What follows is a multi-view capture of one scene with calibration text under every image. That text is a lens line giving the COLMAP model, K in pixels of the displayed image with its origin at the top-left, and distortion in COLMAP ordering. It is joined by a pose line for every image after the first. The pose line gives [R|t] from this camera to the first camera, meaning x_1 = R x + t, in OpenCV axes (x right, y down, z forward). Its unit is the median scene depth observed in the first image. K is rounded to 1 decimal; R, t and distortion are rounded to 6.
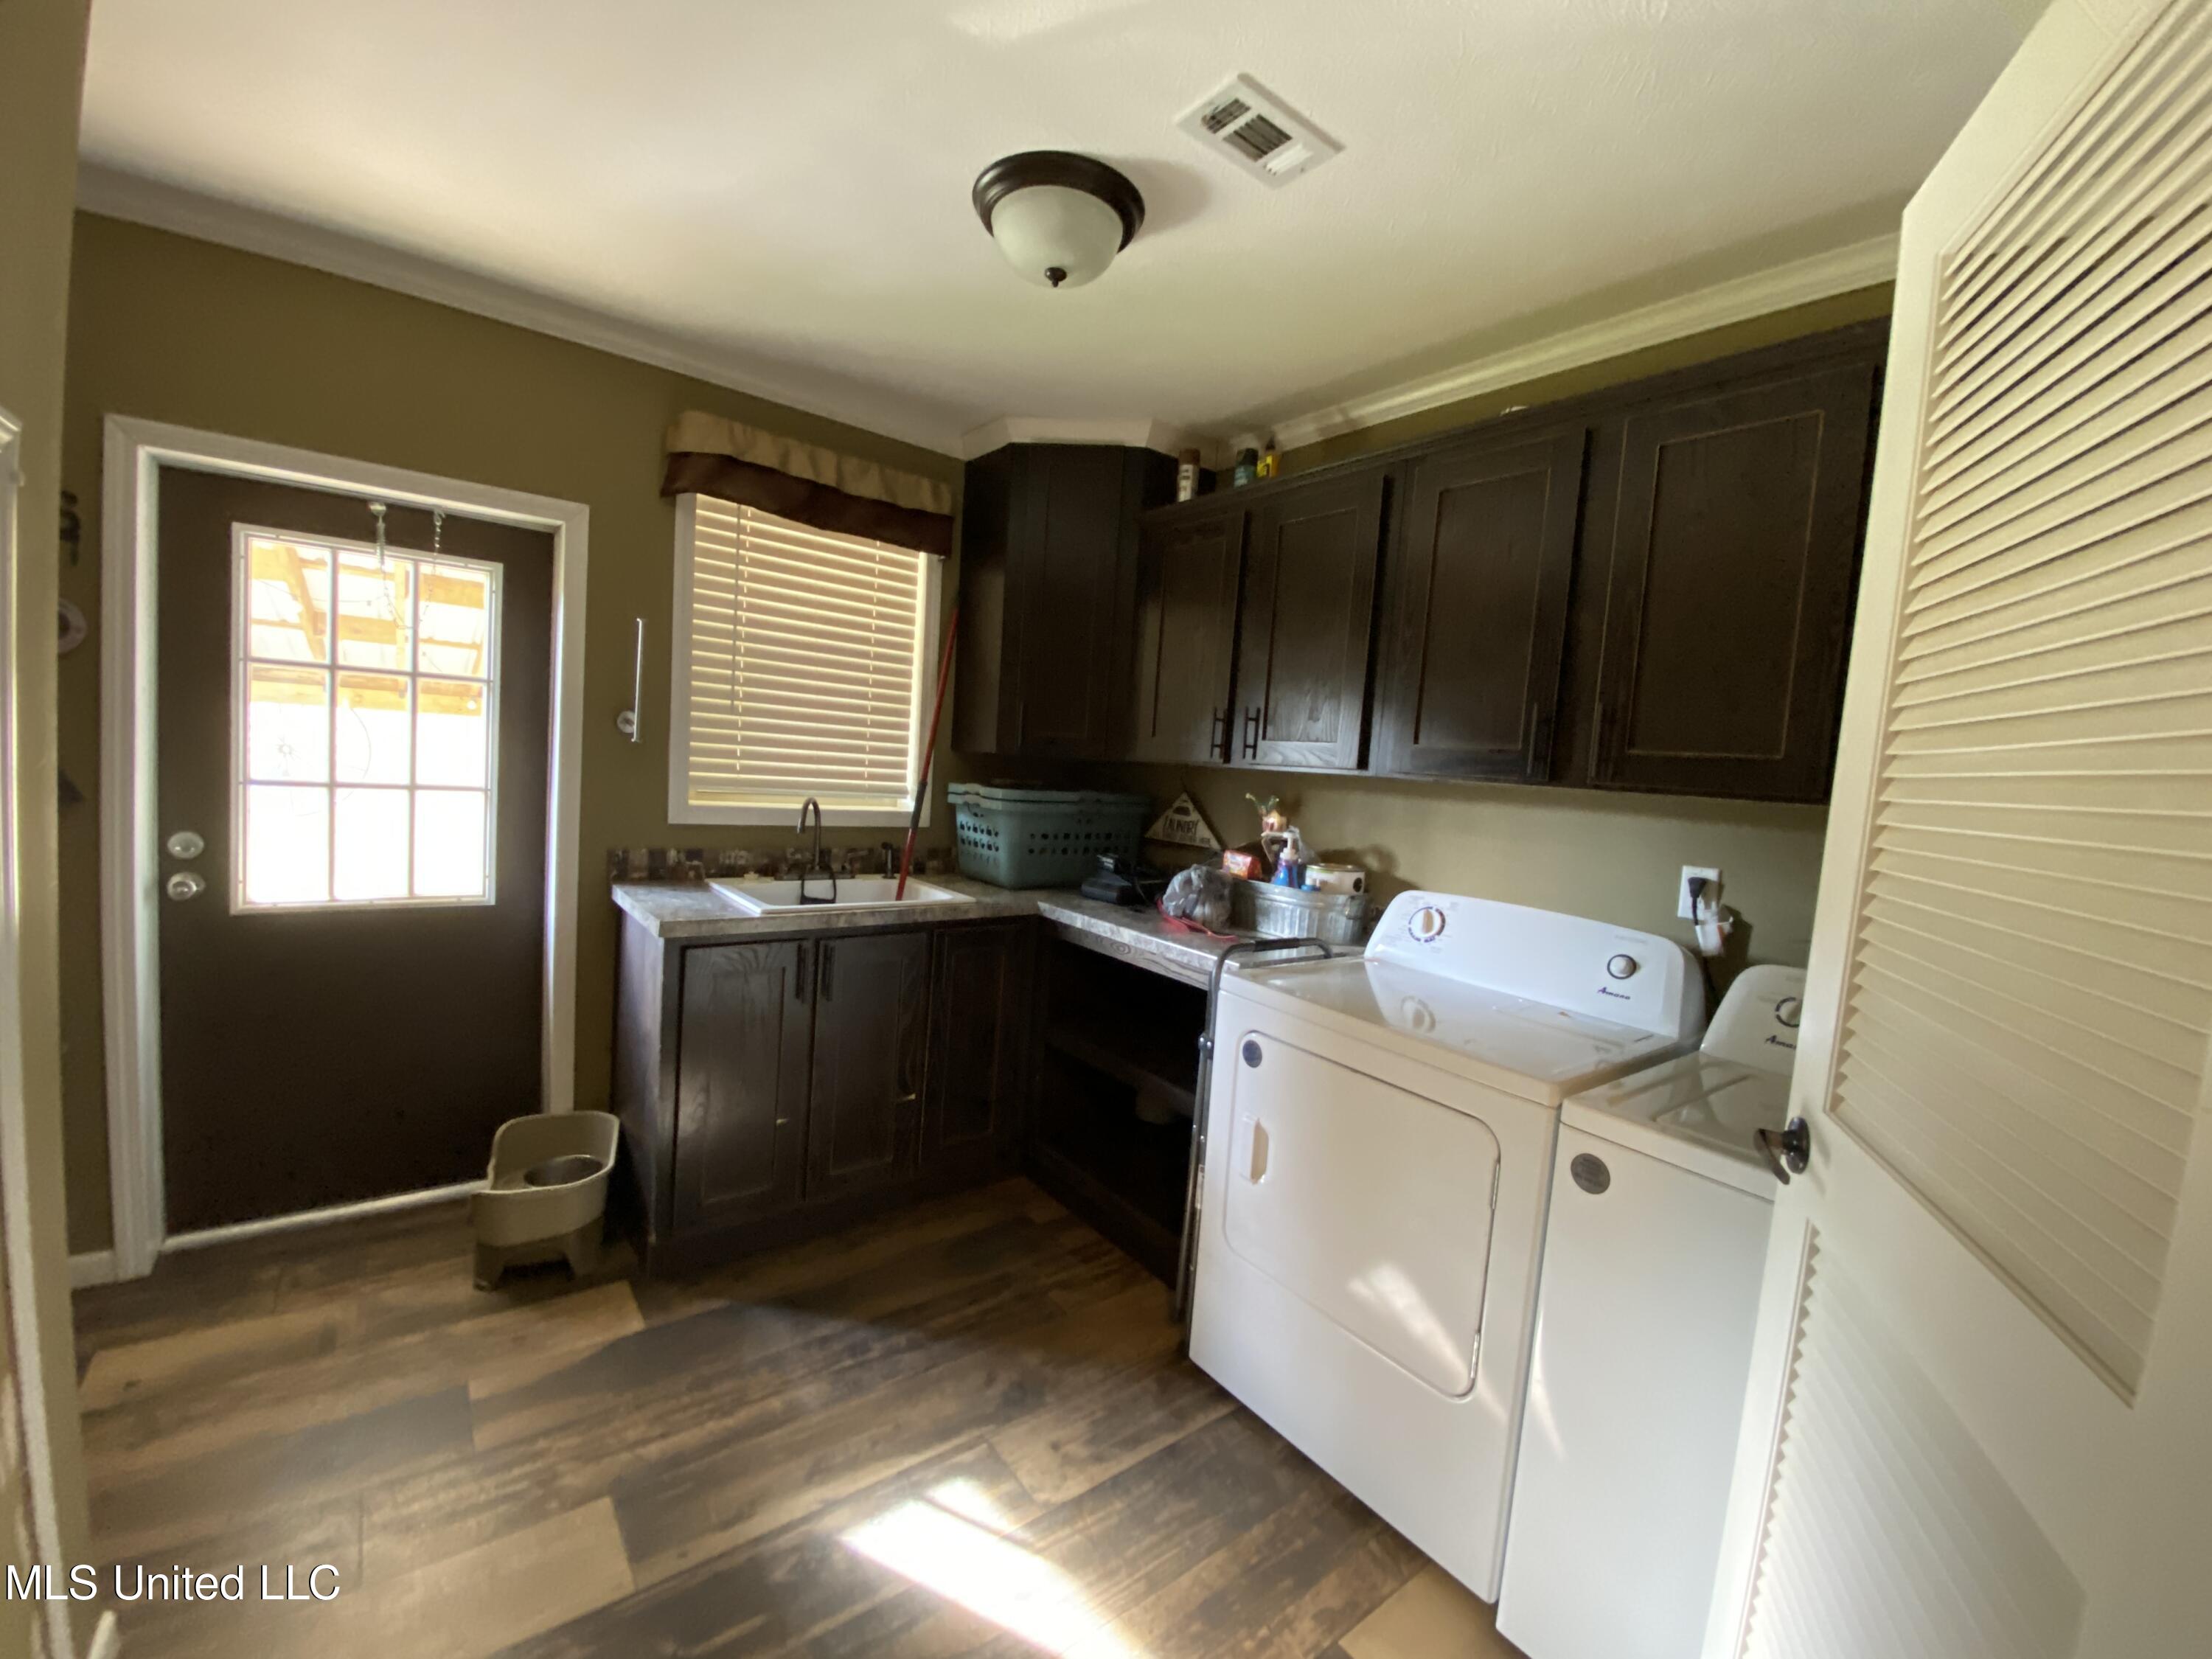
lens RADIAL K [[914.2, 0, 1103.1], [0, 914.2, 828.0], [0, 0, 1]] dist [-0.000044, -0.000268]
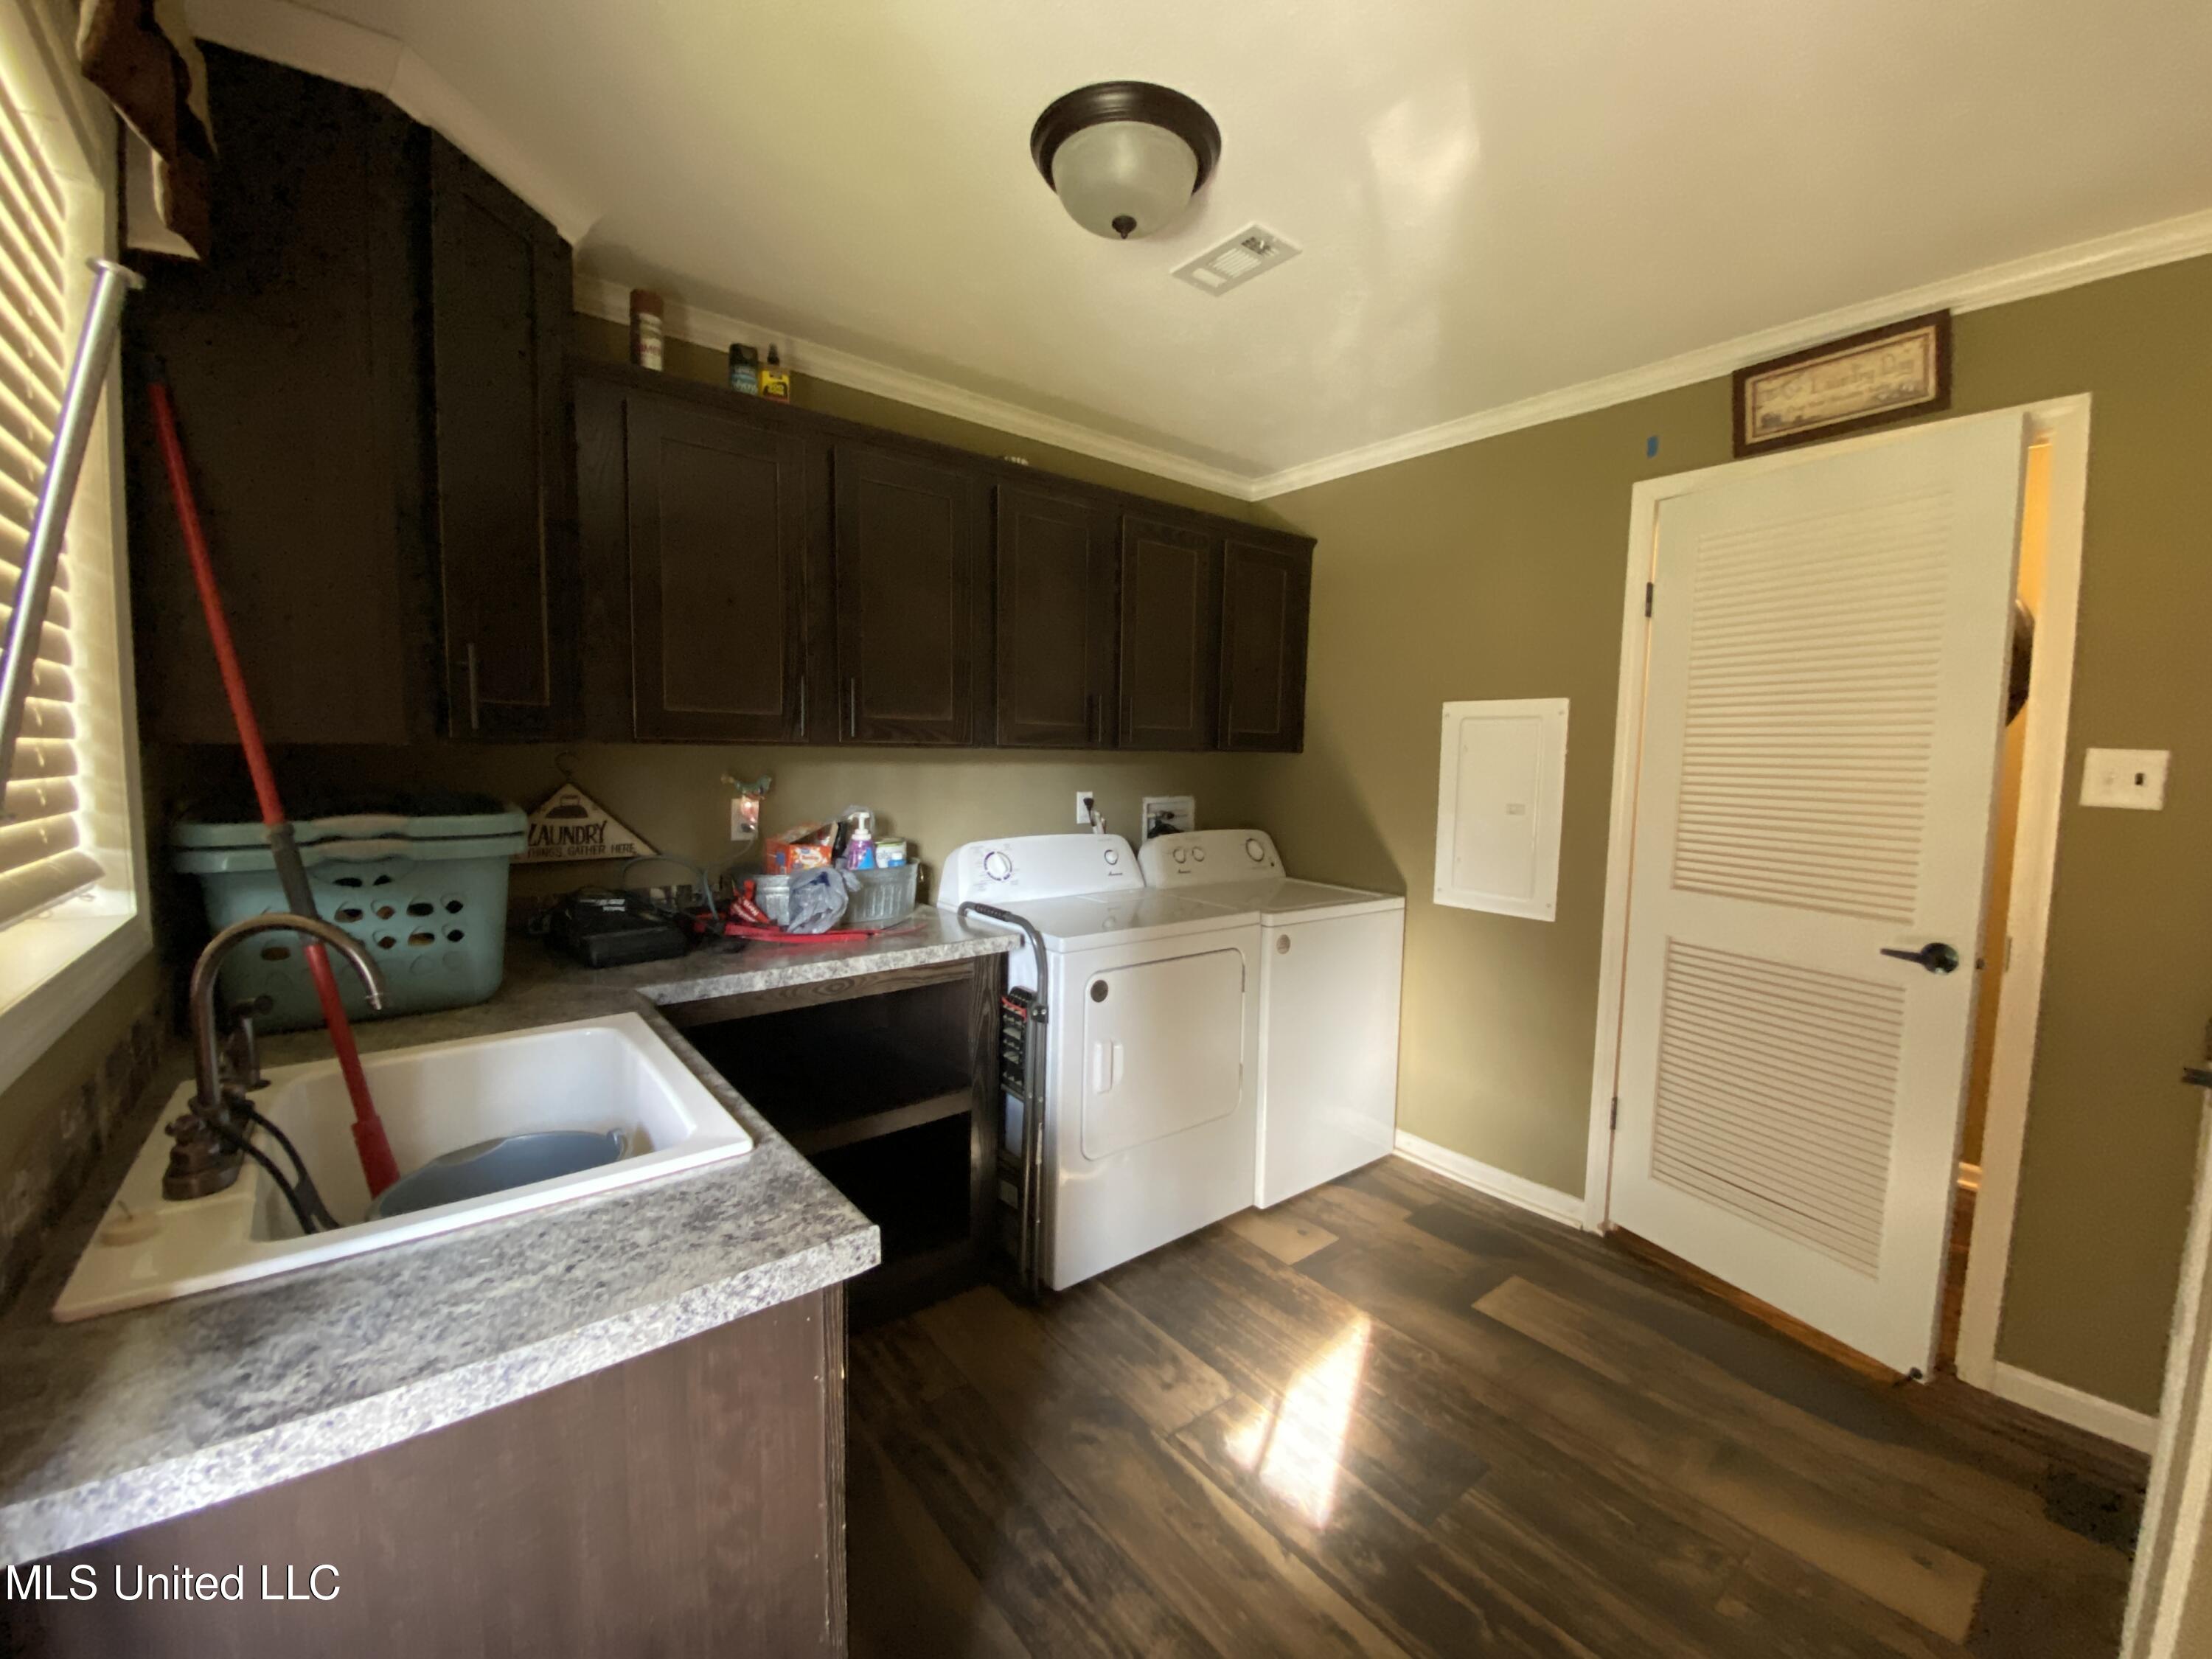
lens RADIAL K [[914.2, 0, 1099.0], [0, 914.2, 827.7], [0, 0, 1]] dist [-0.000044, -0.000268]
pose [[-0.019726, -0.162174, 0.986565, -0.937060], [0.052731, 0.985215, 0.163006, -0.153484], [-0.998414, 0.055238, -0.010883, 0.966590]]
